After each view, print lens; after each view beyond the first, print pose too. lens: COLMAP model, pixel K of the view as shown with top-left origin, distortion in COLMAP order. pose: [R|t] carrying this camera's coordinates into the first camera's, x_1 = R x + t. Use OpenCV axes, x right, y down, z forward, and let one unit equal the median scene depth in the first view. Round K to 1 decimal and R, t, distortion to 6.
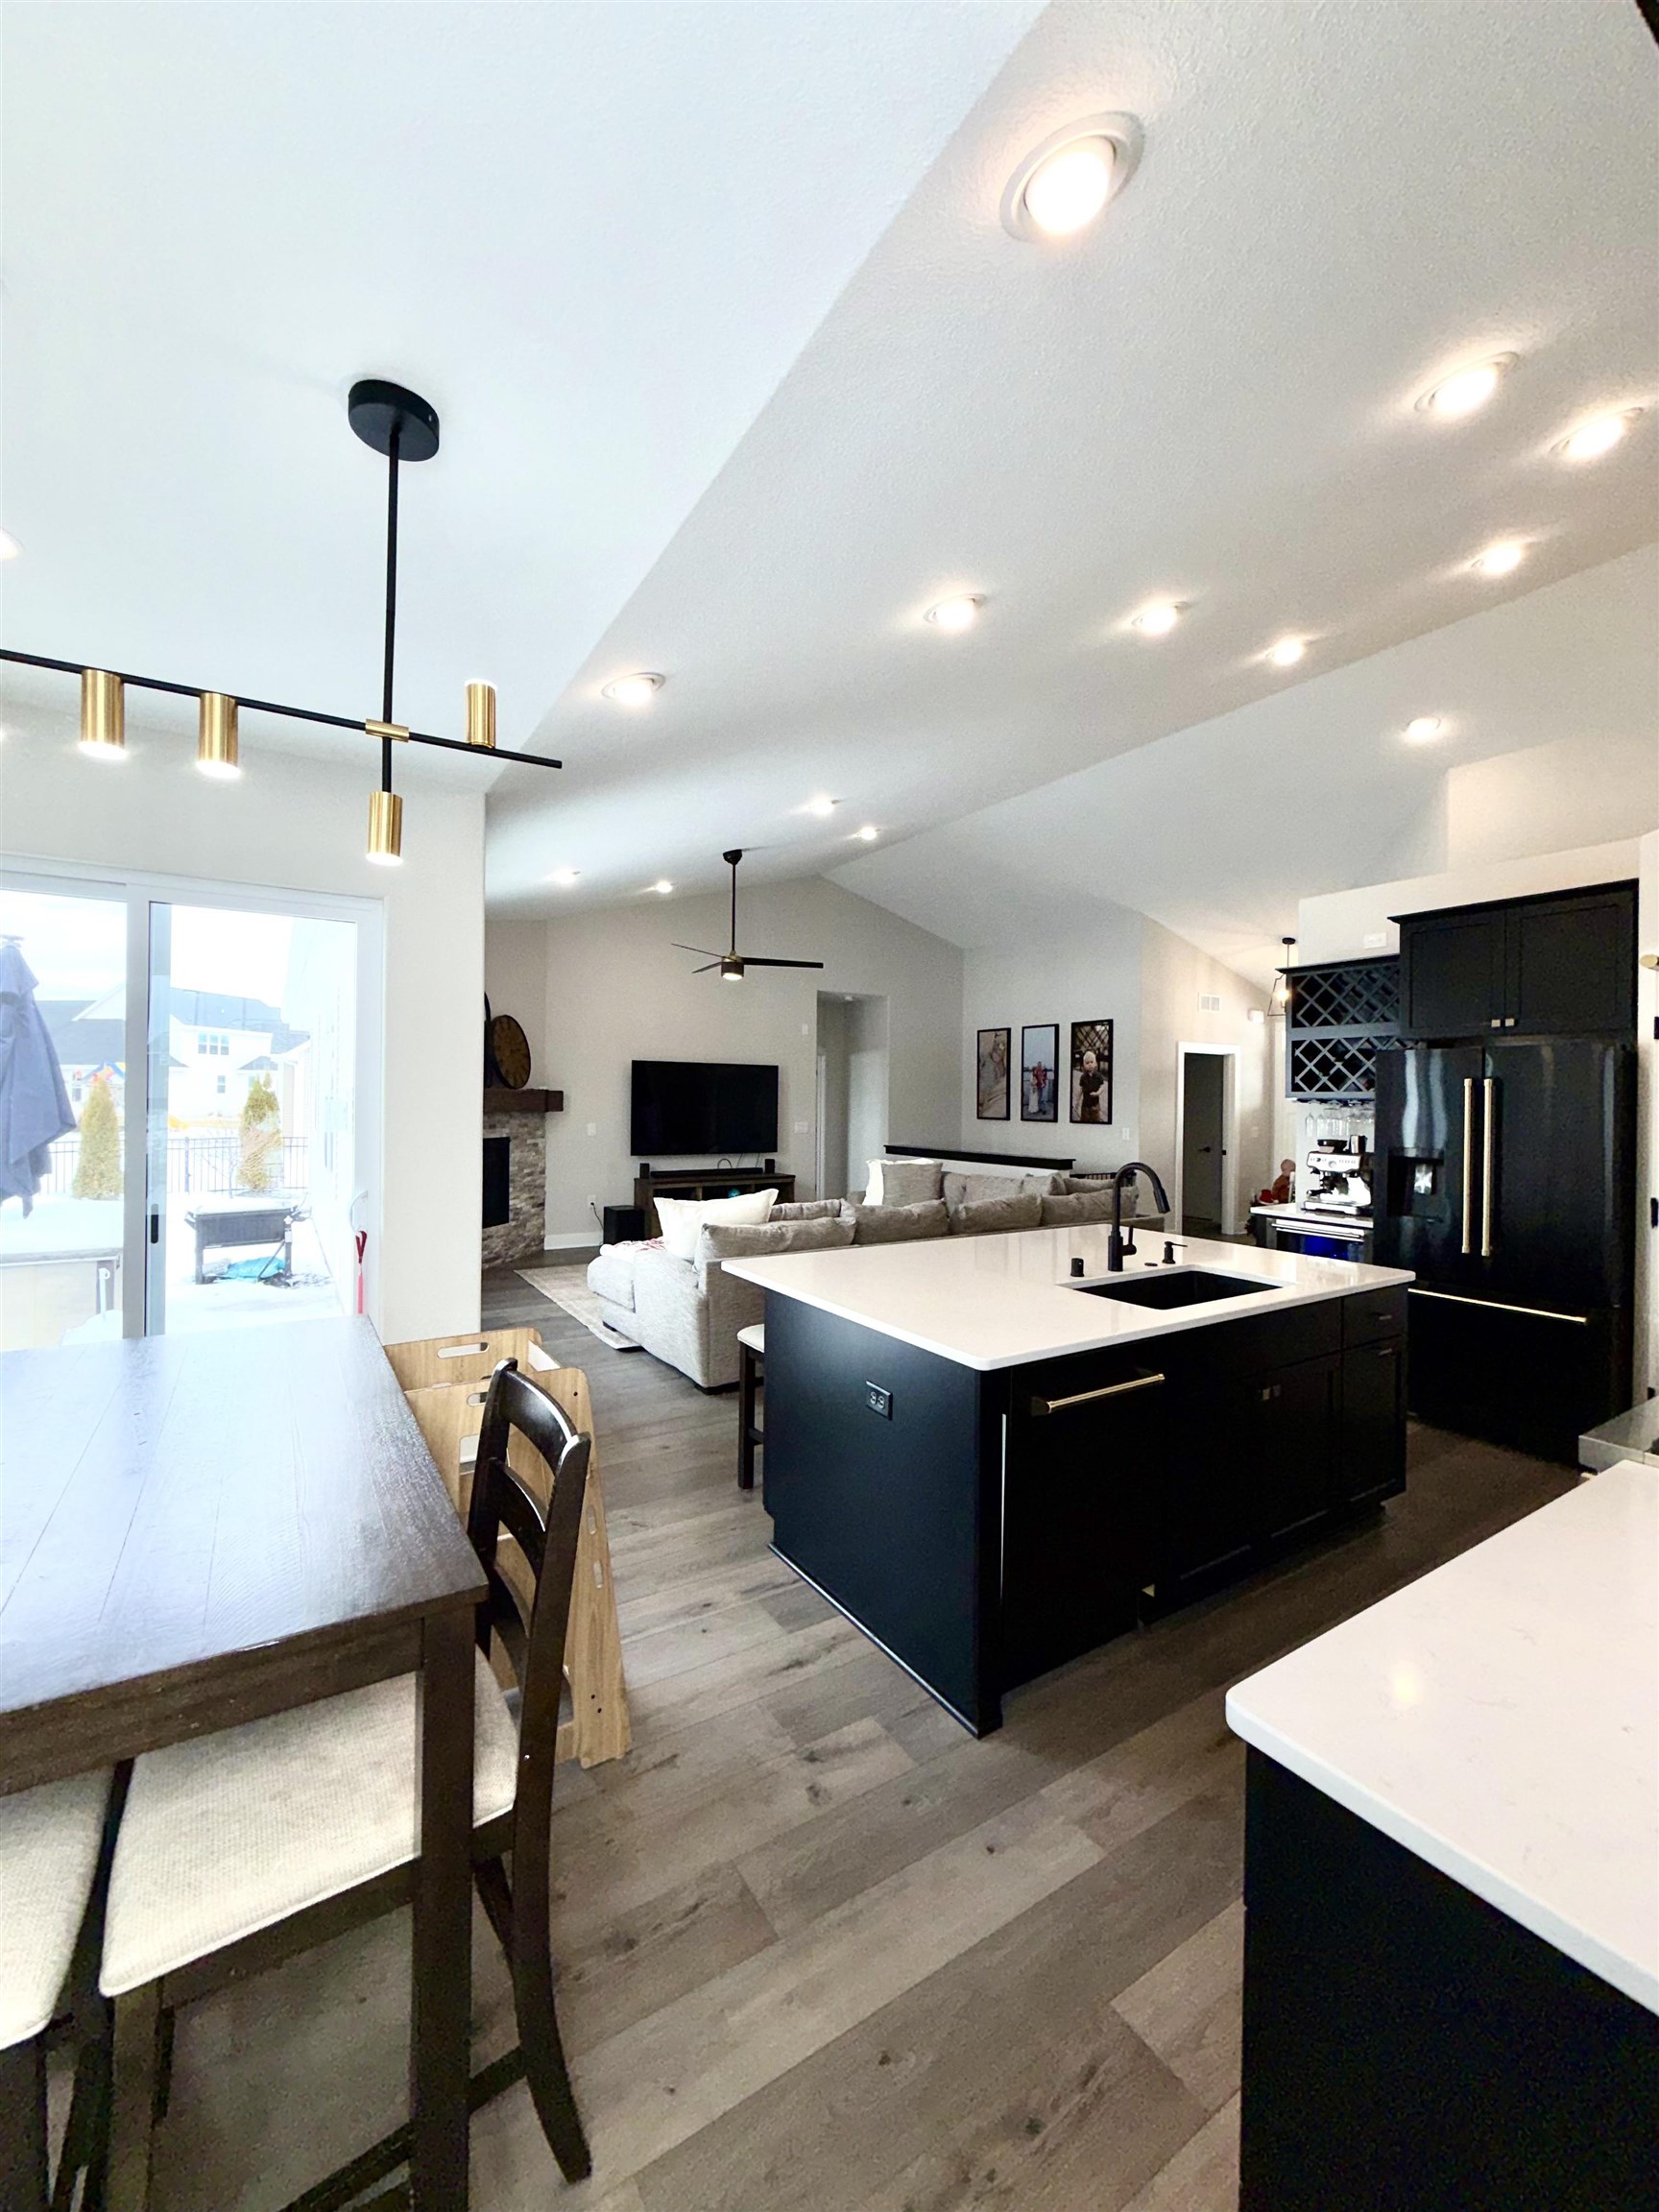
lens RADIAL K [[880.7, 0, 825.3], [0, 880.7, 1104.0], [0, 0, 1]] dist [0.002553, -0.000371]
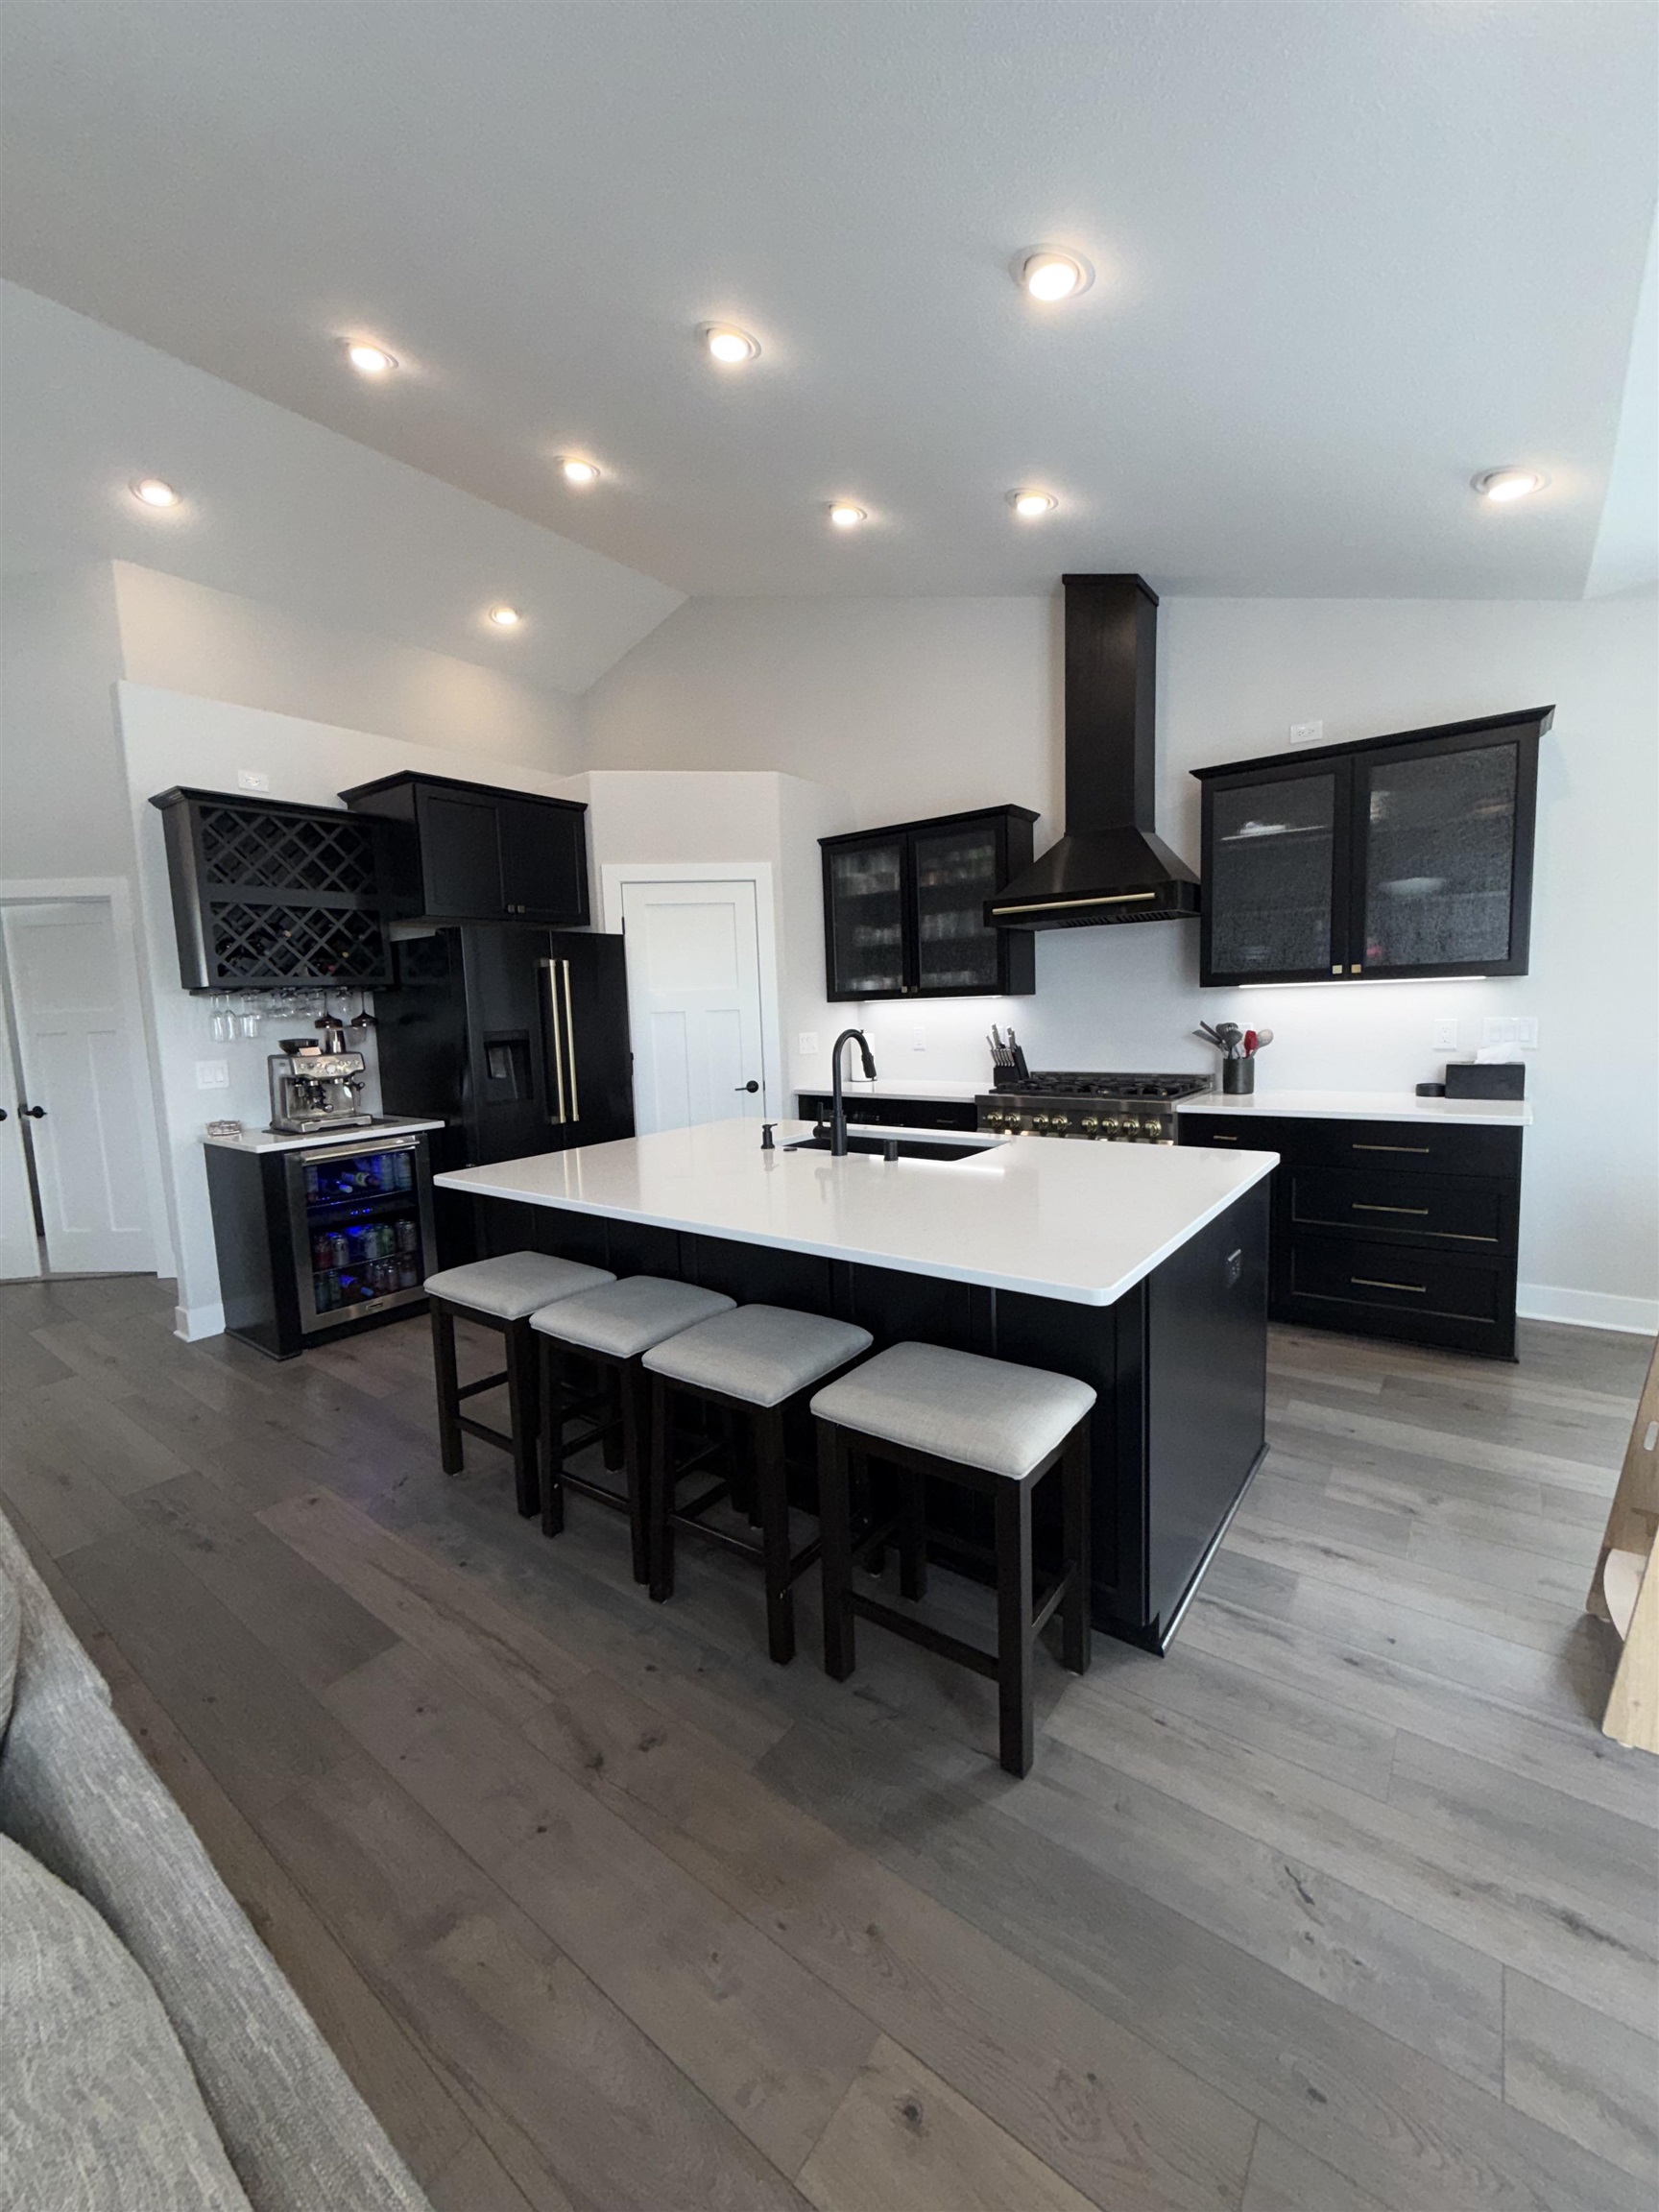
lens RADIAL K [[880.7, 0, 837.8], [0, 880.7, 1102.4], [0, 0, 1]] dist [0.002553, -0.000371]
pose [[-0.359270, -0.099001, 0.927968, -0.296397], [0.035002, 0.992228, 0.119409, 0.019433], [-0.932577, 0.075381, -0.353013, 0.801290]]
